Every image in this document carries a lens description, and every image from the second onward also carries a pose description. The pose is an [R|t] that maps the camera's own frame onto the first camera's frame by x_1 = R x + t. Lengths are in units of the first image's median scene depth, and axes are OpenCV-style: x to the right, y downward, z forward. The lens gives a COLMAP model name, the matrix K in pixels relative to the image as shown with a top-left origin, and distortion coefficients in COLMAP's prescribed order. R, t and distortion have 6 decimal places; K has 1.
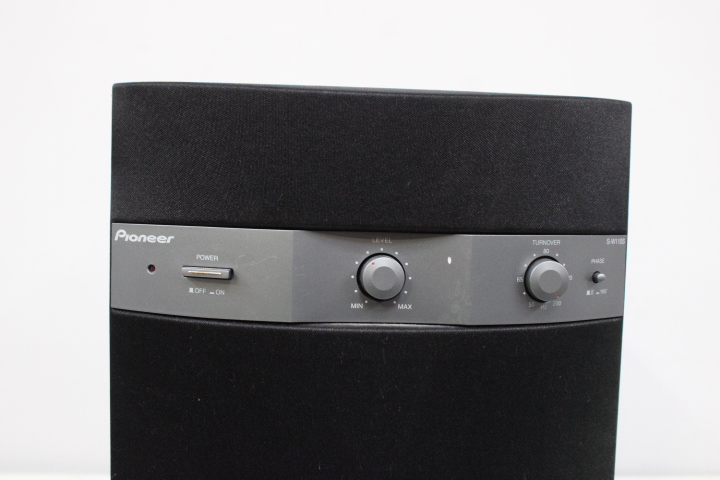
lens RADIAL K [[764.8, 0, 360.0], [0, 764.8, 240.0], [0, 0, 1]] dist [-0.129212, 0.025147]
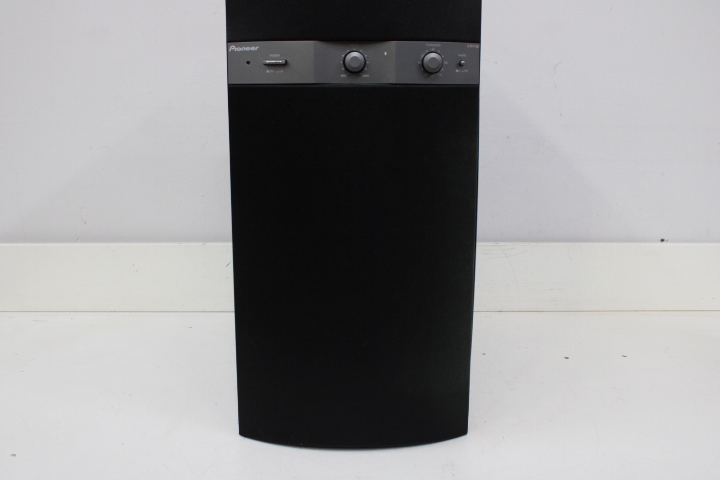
lens RADIAL K [[743.1, 0, 360.0], [0, 743.1, 240.0], [0, 0, 1]] dist [-0.120651, 0.016022]
pose [[0.998633, -0.013188, -0.050570, 0.142124], [0.021871, 0.984288, 0.175212, 0.177843], [0.047465, -0.176078, 0.983231, -1.147548]]
